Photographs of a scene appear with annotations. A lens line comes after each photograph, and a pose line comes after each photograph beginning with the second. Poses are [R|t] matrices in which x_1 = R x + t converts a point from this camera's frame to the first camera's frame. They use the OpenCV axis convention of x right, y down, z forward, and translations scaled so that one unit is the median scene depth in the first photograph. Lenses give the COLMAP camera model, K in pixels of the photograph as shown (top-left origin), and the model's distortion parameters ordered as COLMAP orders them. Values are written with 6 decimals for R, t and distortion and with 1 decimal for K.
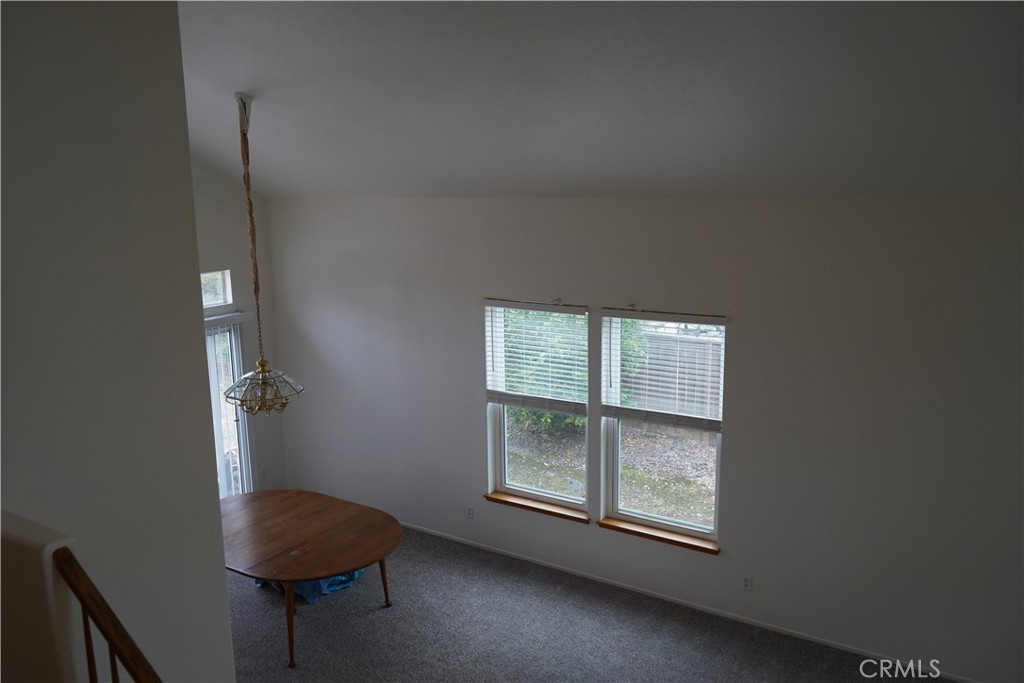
lens RADIAL K [[814.7, 0, 512.0], [0, 814.7, 341.5], [0, 0, 1]] dist [-0.010455, -0.000746]
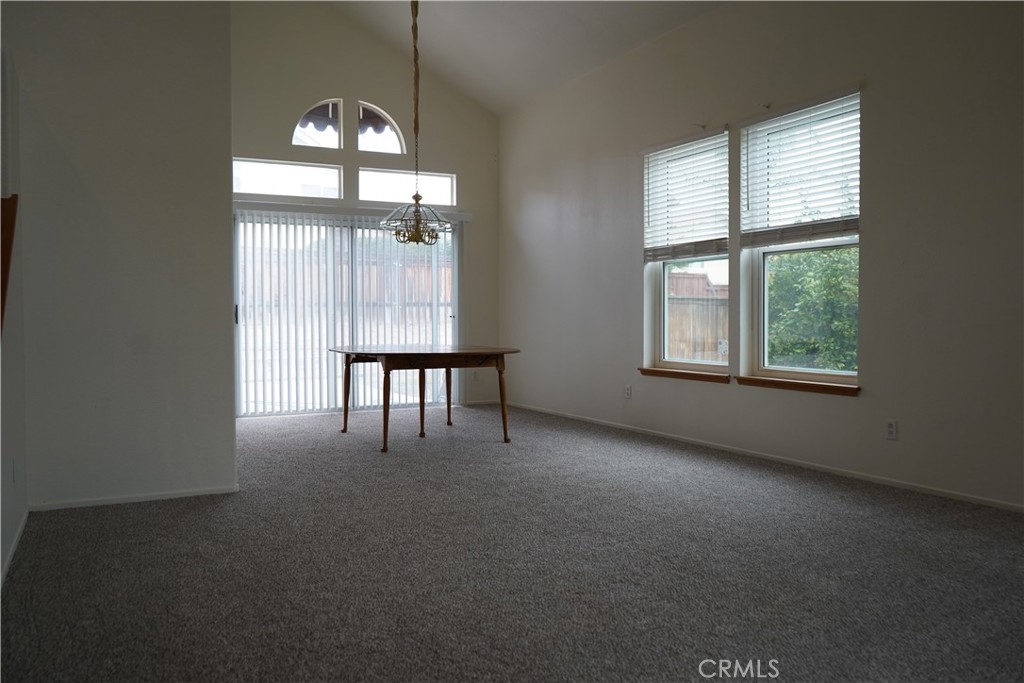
lens RADIAL K [[814.7, 0, 512.0], [0, 814.7, 341.5], [0, 0, 1]] dist [-0.010455, -0.000746]
pose [[0.867937, 0.028247, -0.495871, 0.321680], [-0.104456, 0.986434, -0.126640, 0.316572], [0.485567, 0.161712, 0.859112, 0.152462]]
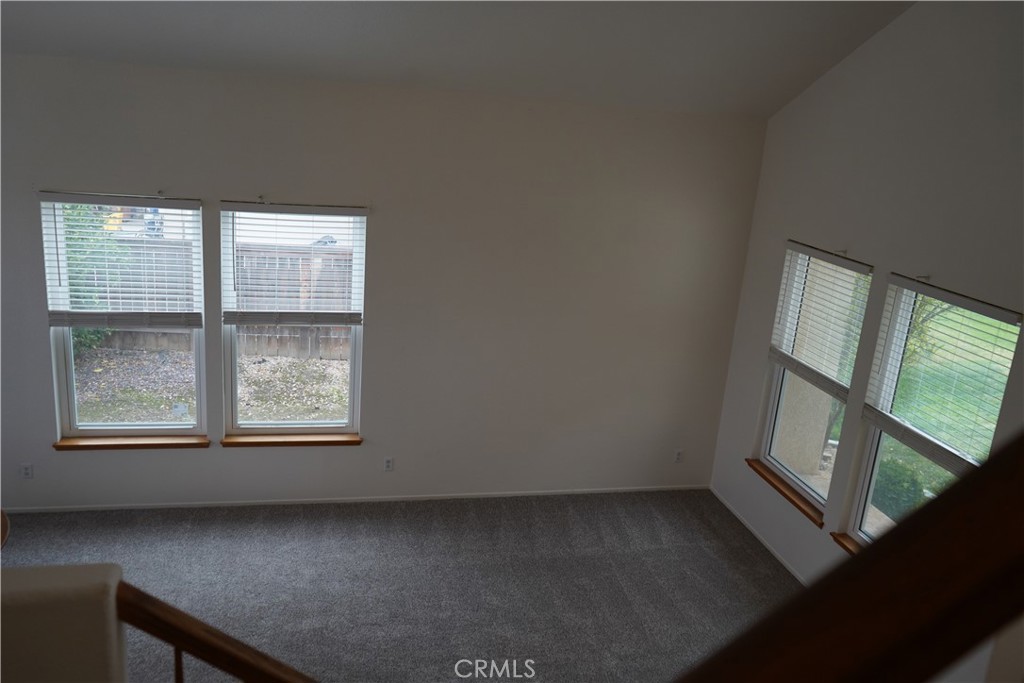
lens RADIAL K [[814.7, 0, 512.0], [0, 814.7, 341.5], [0, 0, 1]] dist [-0.010455, -0.000746]
pose [[0.684713, -0.130557, 0.717024, -0.305531], [0.047119, 0.989696, 0.135209, 0.004633], [-0.727288, -0.058794, 0.683809, 0.157088]]
